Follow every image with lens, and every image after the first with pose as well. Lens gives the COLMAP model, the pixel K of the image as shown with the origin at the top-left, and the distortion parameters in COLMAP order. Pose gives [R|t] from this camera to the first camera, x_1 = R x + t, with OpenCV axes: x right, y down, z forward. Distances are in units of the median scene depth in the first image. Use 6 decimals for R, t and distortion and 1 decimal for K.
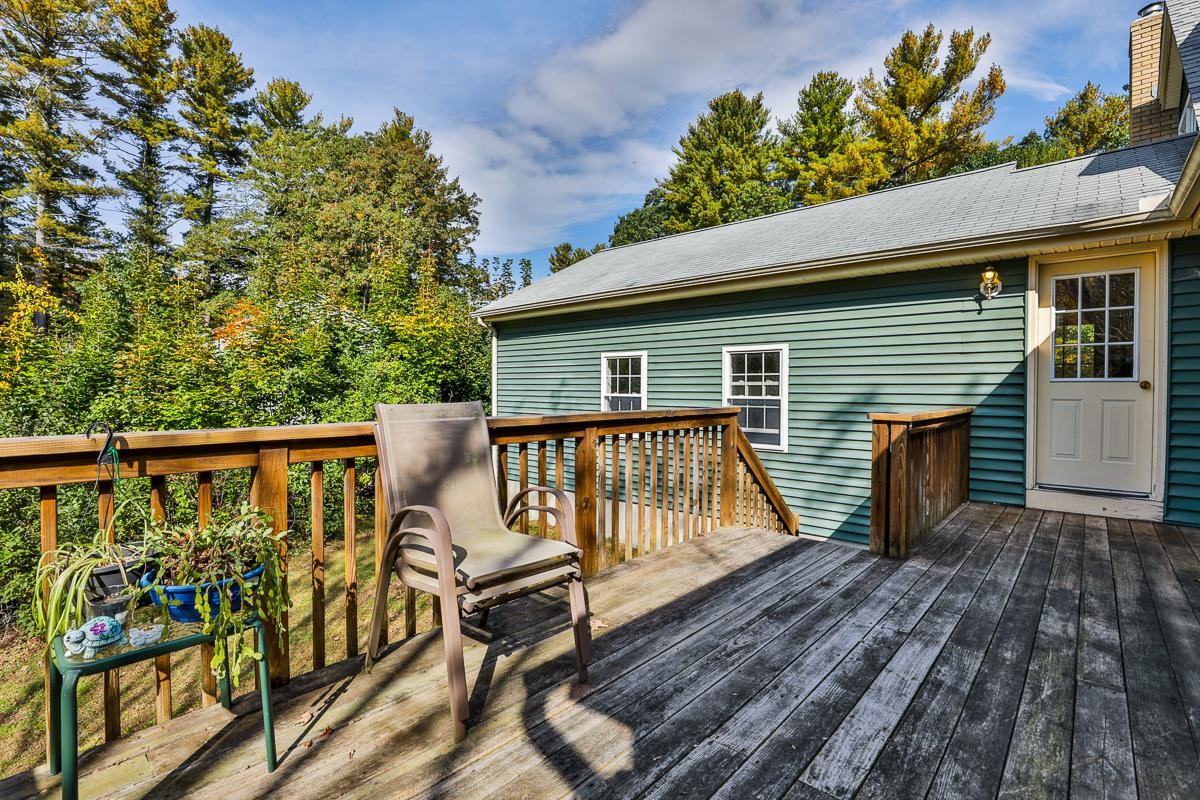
lens RADIAL K [[551.0, 0, 605.9], [0, 551.0, 391.5], [0, 0, 1]] dist [-0.037717, -0.001054]
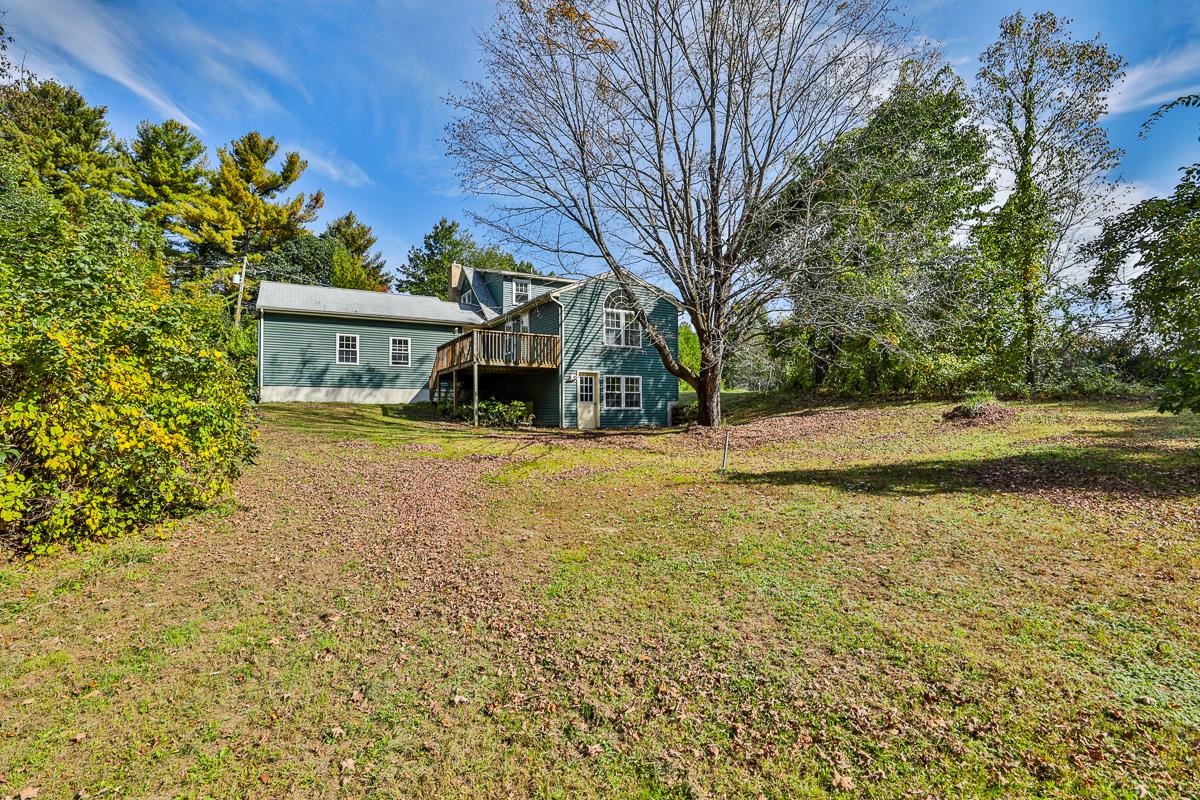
lens RADIAL K [[551.0, 0, 595.7], [0, 551.0, 399.9], [0, 0, 1]] dist [-0.037717, -0.001054]
pose [[0.295563, 0.027376, 0.954931, -2.240995], [0.023929, 0.999064, -0.036048, 0.393704], [-0.955024, 0.033505, 0.294631, -1.016055]]
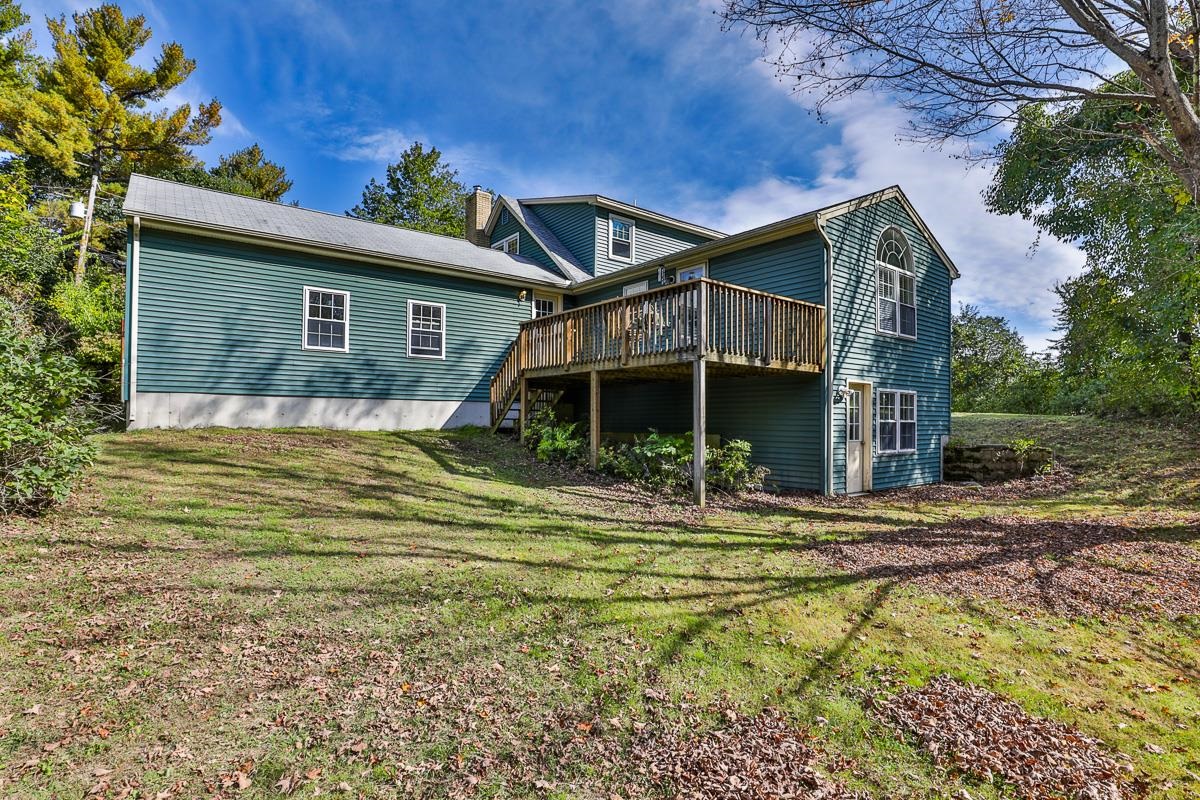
lens RADIAL K [[588.1, 0, 608.8], [0, 588.1, 411.6], [0, 0, 1]] dist [-0.037738, 0.004364]
pose [[0.140250, 0.012690, 0.990035, -1.295864], [0.010218, 0.999846, -0.014263, 0.260522], [-0.990063, 0.012116, 0.140099, 0.106427]]
